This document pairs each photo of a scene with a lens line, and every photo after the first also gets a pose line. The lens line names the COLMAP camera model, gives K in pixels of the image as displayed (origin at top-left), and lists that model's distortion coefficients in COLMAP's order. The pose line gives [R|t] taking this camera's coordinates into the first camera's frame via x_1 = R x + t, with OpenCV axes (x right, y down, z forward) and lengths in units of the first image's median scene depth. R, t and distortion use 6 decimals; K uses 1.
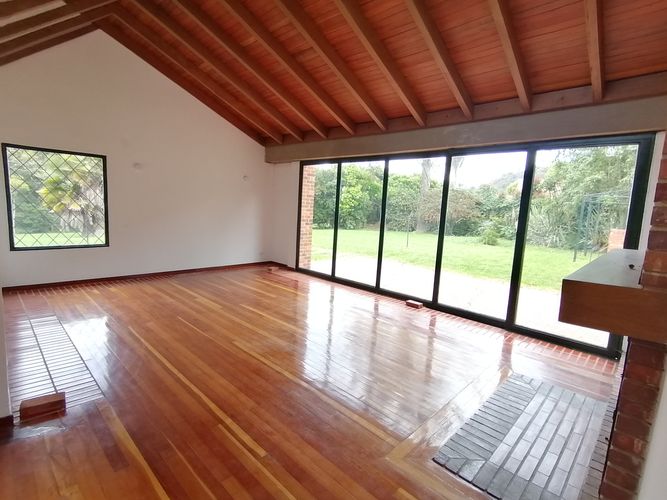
lens RADIAL K [[334.5, 0, 335.4], [0, 334.5, 251.1], [0, 0, 1]] dist [-0.003809, -0.002139]
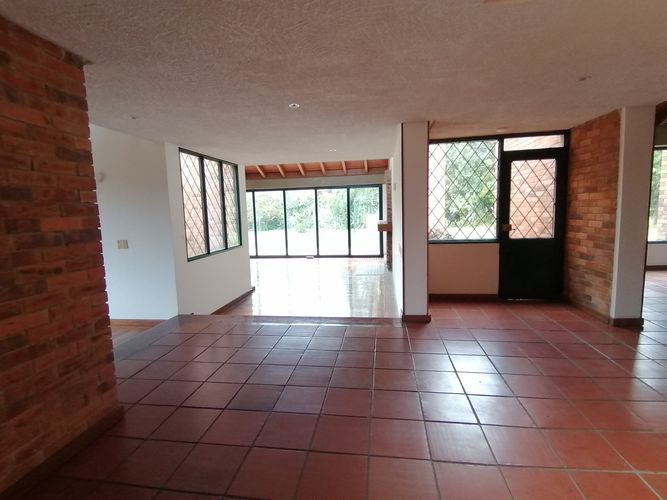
lens RADIAL K [[334.5, 0, 333.0], [0, 334.5, 250.8], [0, 0, 1]] dist [-0.003809, -0.002139]
pose [[0.807521, -0.150079, 0.570426, -0.622288], [0.150444, 0.987508, 0.046839, 0.025200], [-0.570330, 0.047994, 0.820013, -0.614655]]
